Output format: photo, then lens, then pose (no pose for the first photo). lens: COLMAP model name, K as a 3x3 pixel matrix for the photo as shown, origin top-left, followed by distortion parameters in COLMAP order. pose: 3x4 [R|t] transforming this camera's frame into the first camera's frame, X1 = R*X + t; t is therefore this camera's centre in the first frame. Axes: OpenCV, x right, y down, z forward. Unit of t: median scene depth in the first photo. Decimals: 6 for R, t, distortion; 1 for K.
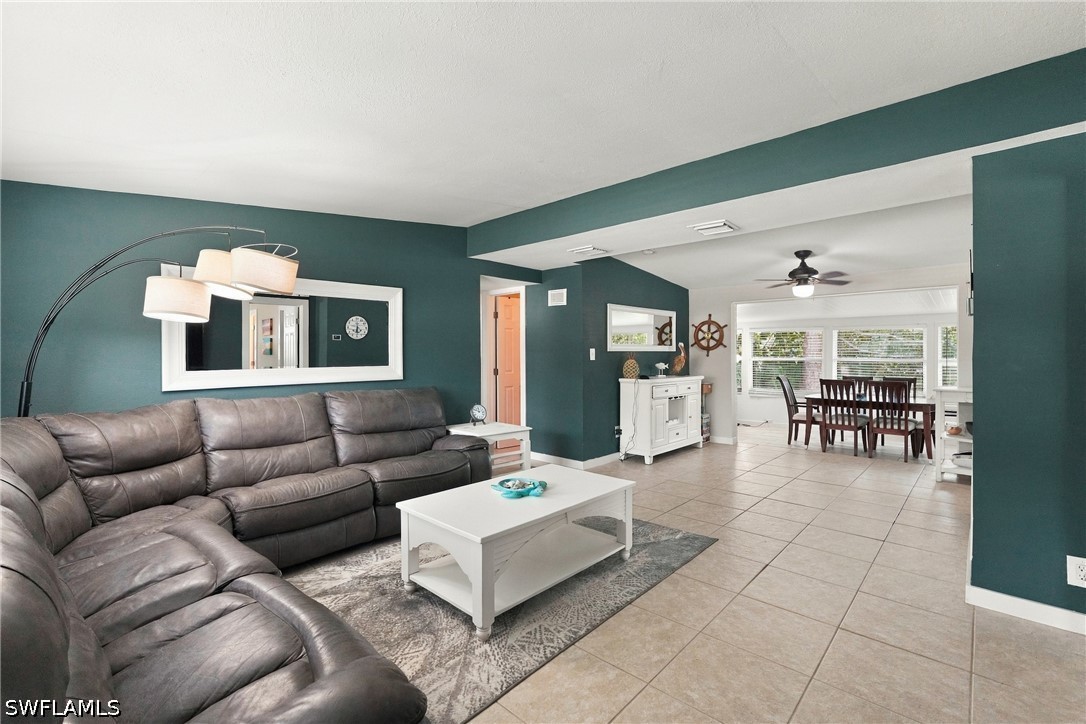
lens RADIAL K [[478.3, 0, 545.4], [0, 478.3, 355.0], [0, 0, 1]] dist [-0.000294, 0.000065]
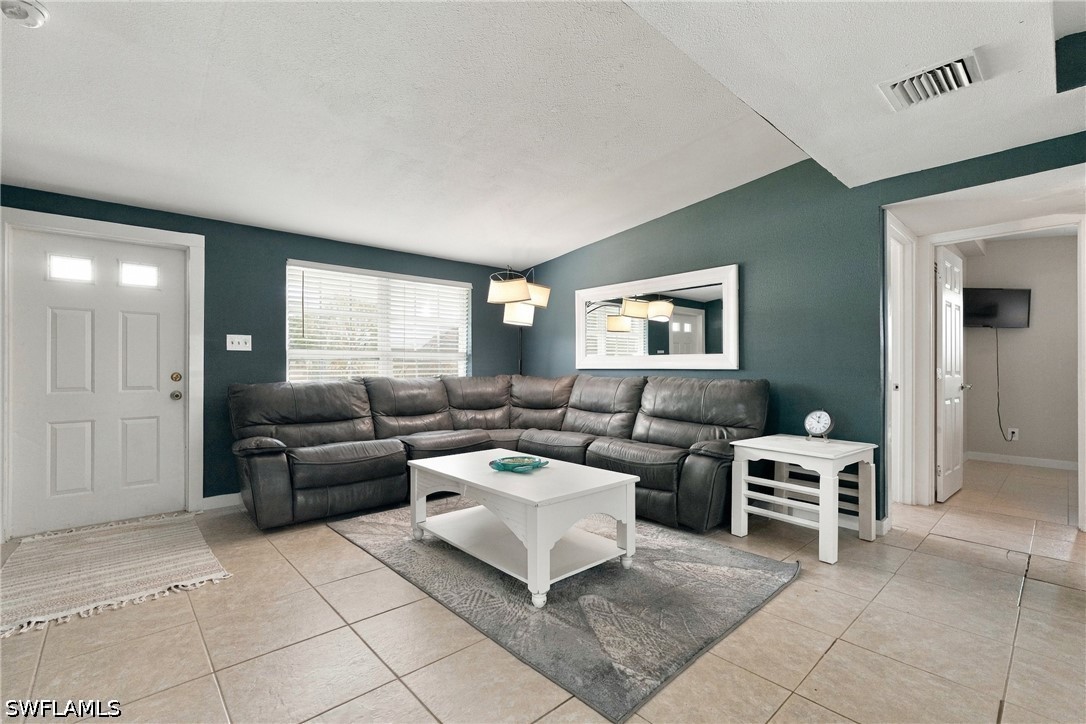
lens RADIAL K [[478.3, 0, 544.8], [0, 478.3, 364.9], [0, 0, 1]] dist [-0.000294, 0.000065]
pose [[-0.086177, -0.000866, -0.996280, 0.856893], [-0.001817, 0.999998, -0.000712, 0.062751], [0.996278, 0.001749, -0.086178, 1.039960]]
